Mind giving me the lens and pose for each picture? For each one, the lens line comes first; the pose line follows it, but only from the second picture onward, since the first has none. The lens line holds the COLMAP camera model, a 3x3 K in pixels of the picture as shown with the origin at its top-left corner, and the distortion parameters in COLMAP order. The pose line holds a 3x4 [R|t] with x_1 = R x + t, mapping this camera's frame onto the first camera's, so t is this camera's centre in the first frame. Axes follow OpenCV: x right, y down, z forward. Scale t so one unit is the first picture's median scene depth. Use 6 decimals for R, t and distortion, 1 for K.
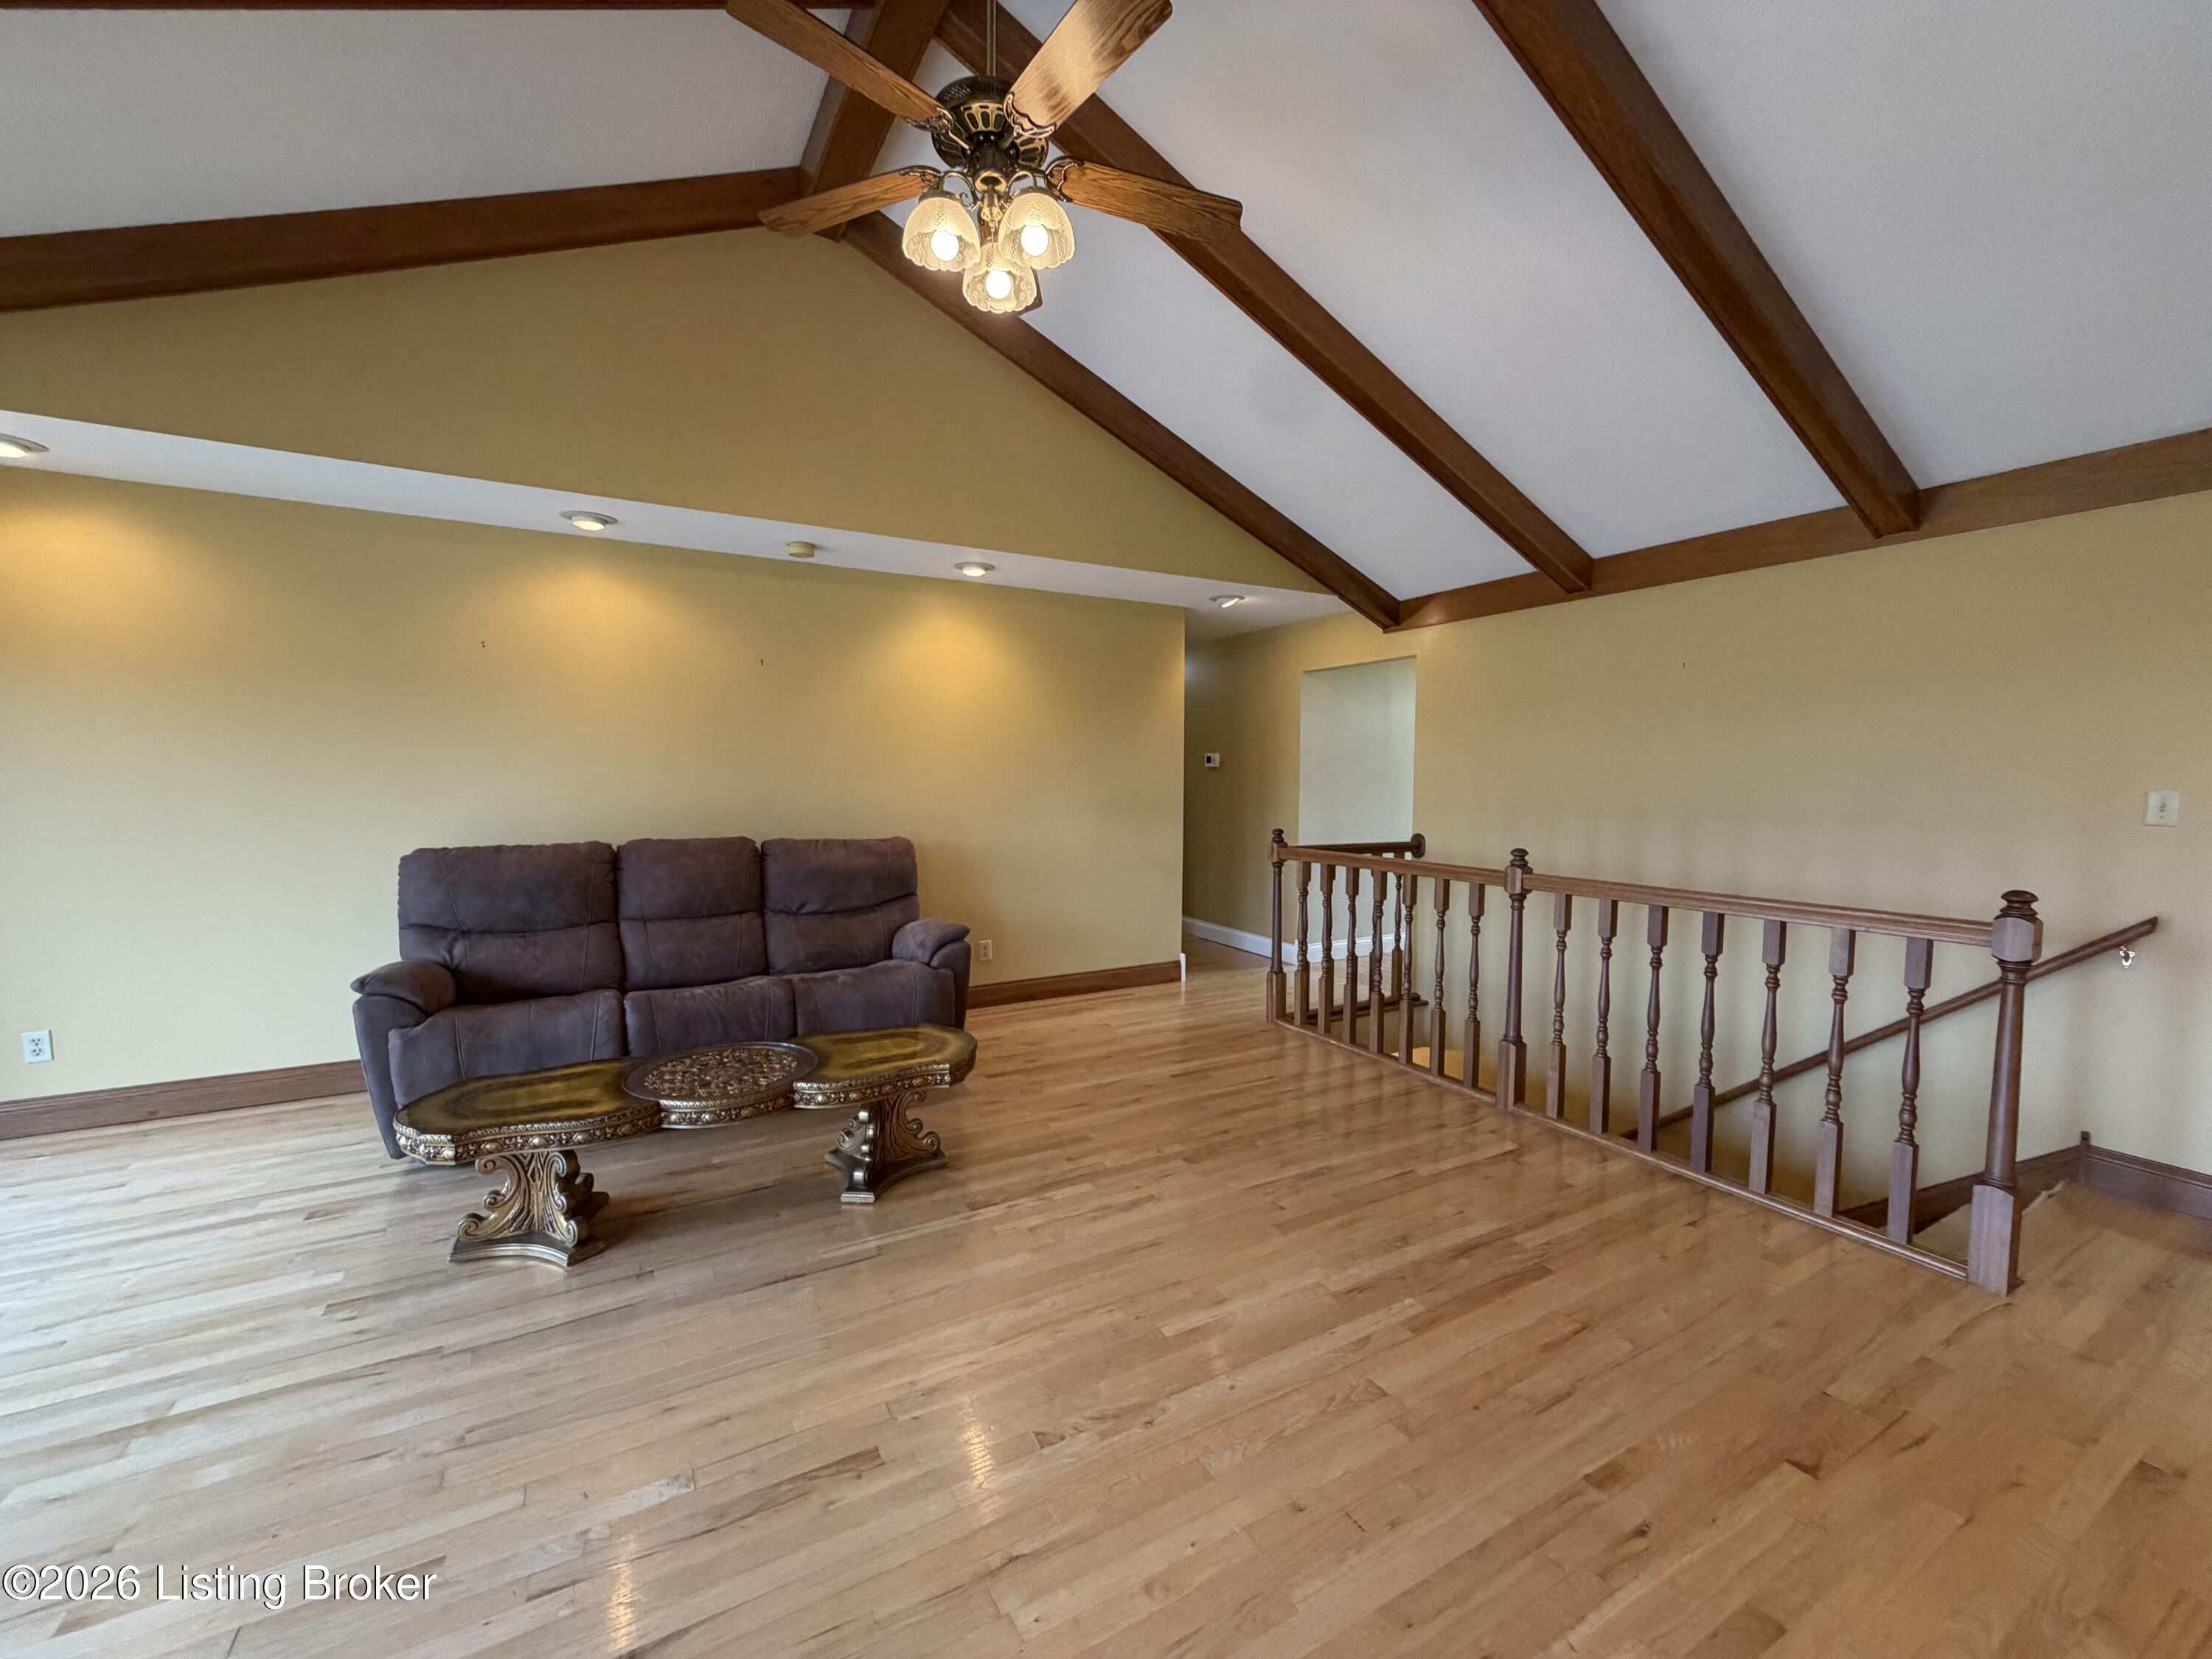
lens RADIAL K [[881.9, 0, 1102.5], [0, 881.9, 830.9], [0, 0, 1]] dist [0.000268, 0.000083]
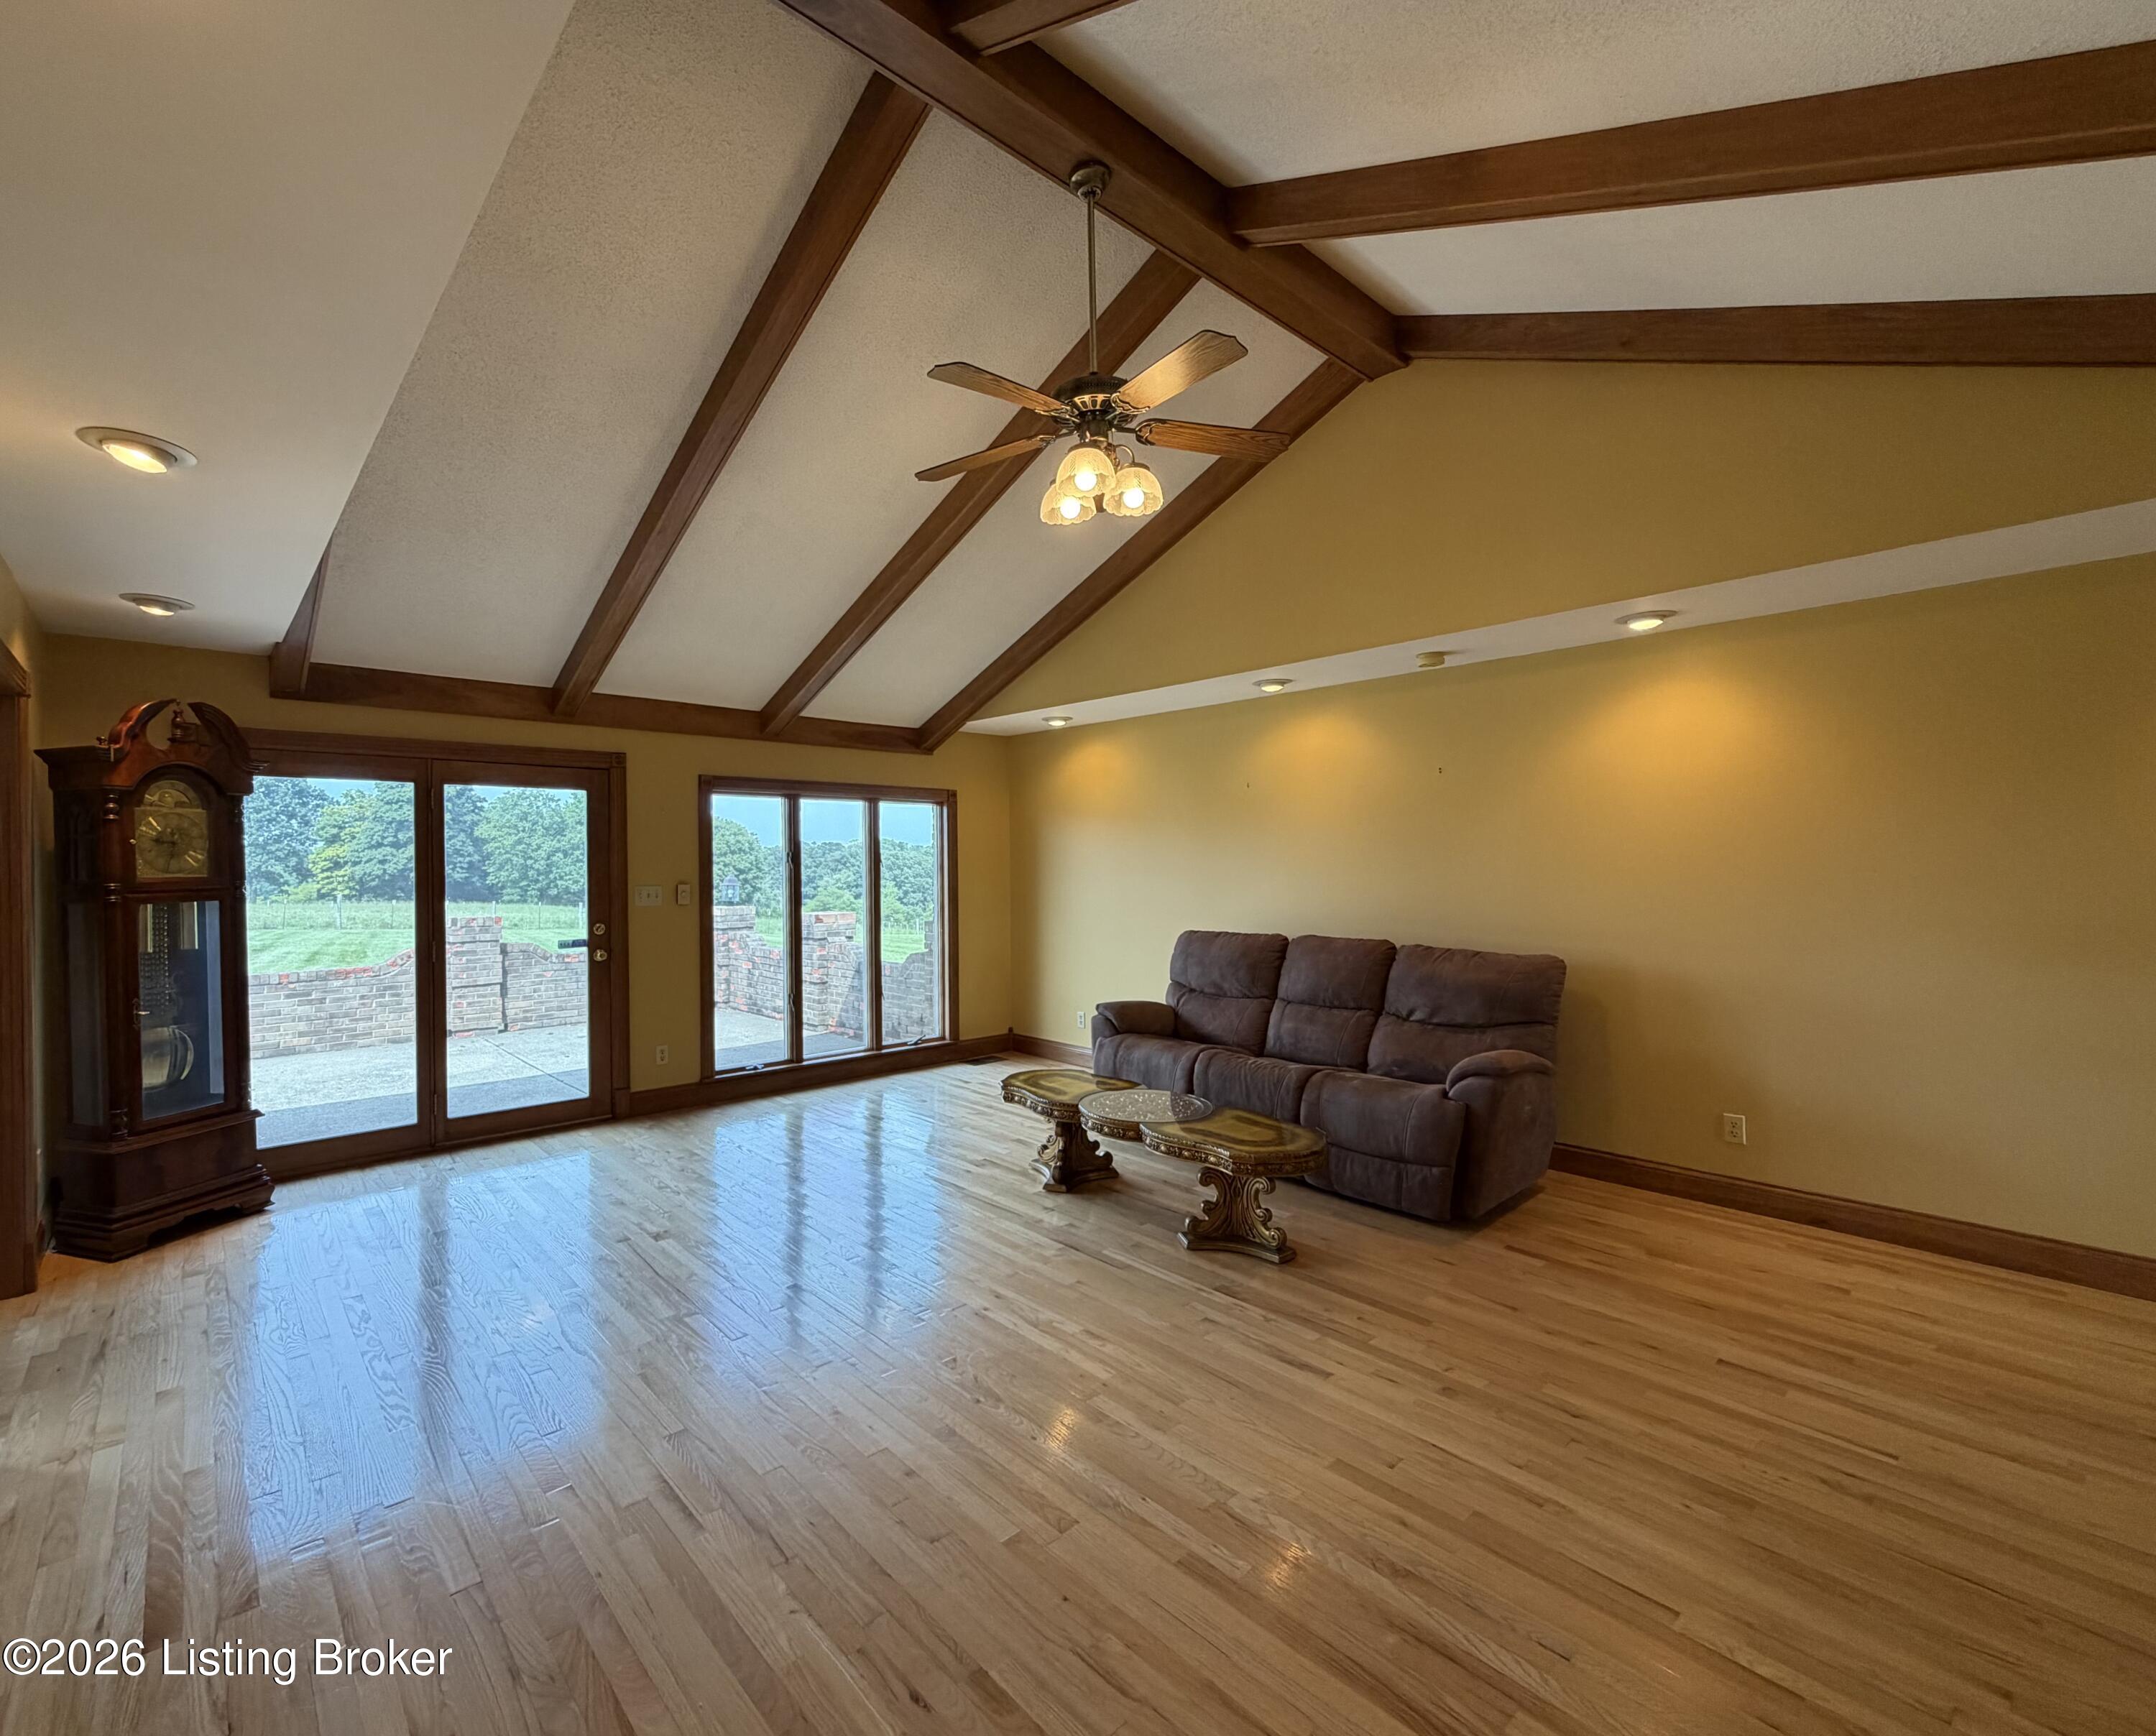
lens RADIAL K [[945.9, 0, 994.5], [0, 945.9, 868.8], [0, 0, 1]] dist [0.000651, 0.000025]
pose [[0.188614, -0.002651, -0.982048, 0.812148], [-0.055357, 0.998378, -0.013327, -0.049153], [0.980490, 0.056877, 0.188161, 0.414119]]
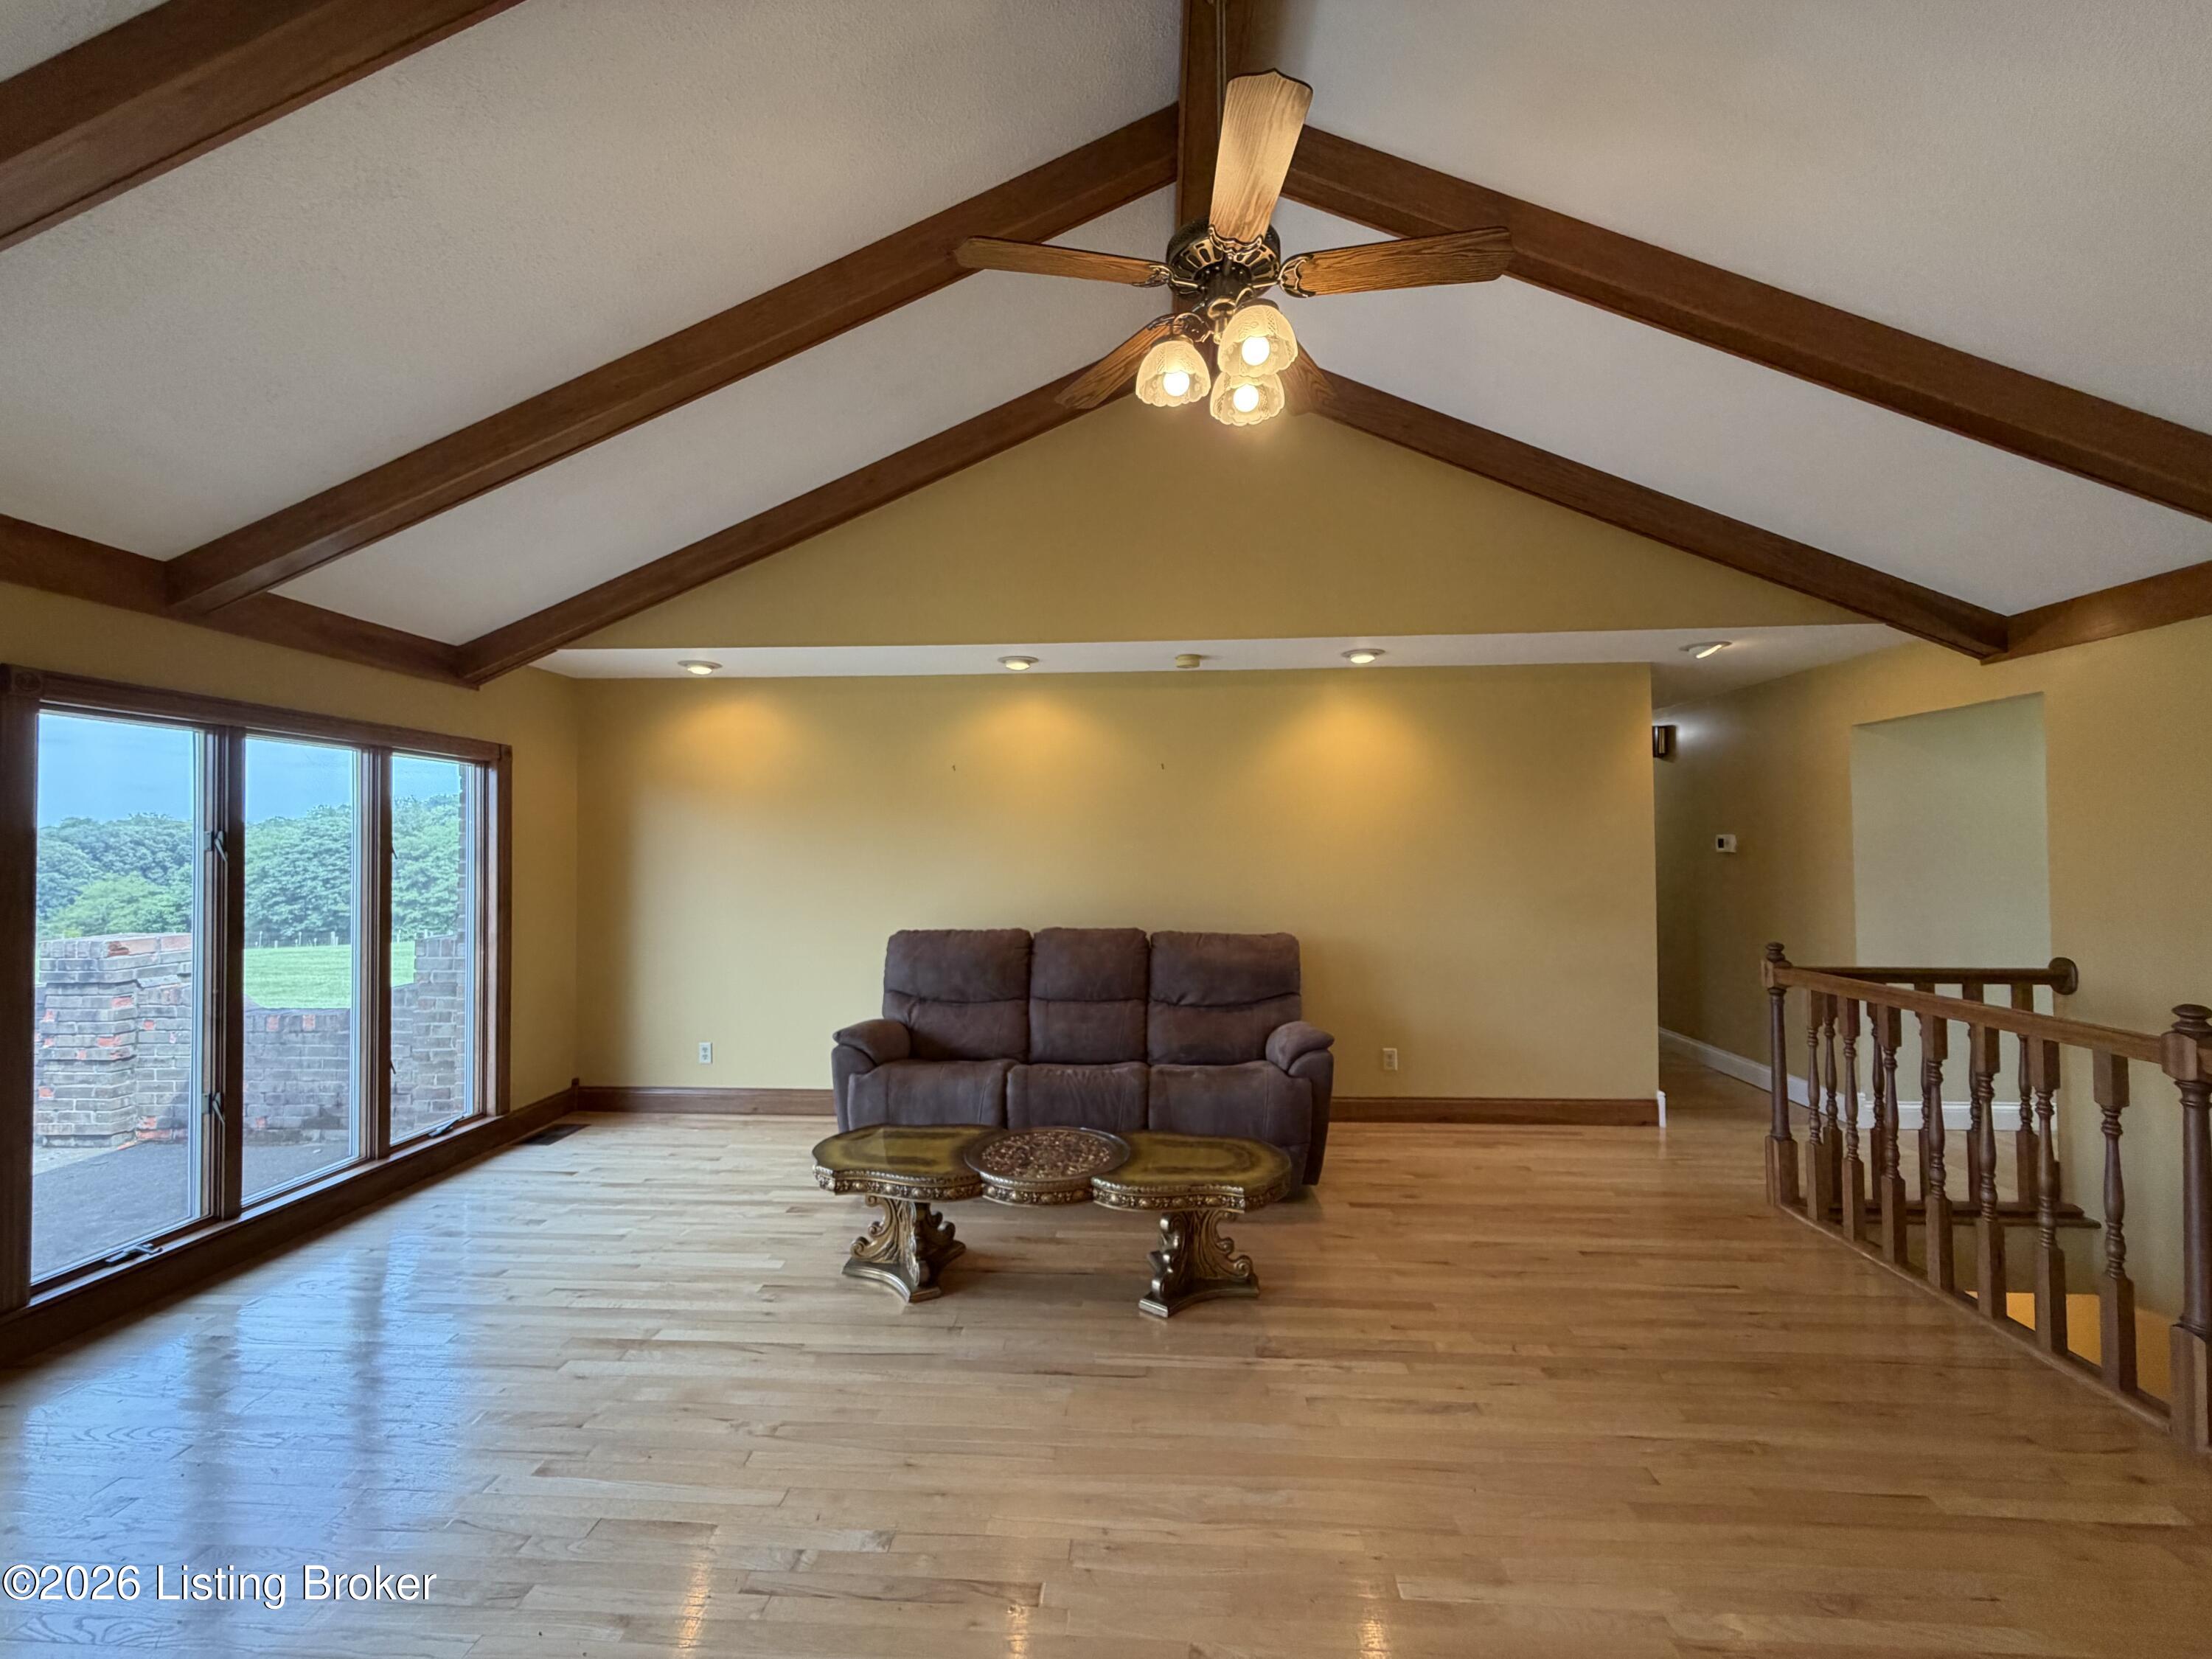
lens RADIAL K [[881.9, 0, 1102.5], [0, 881.9, 830.9], [0, 0, 1]] dist [0.000268, 0.000083]
pose [[0.837996, -0.020579, -0.545289, 0.196856], [-0.025863, 0.996668, -0.077360, -0.036136], [0.545063, 0.078930, 0.834671, 0.083192]]
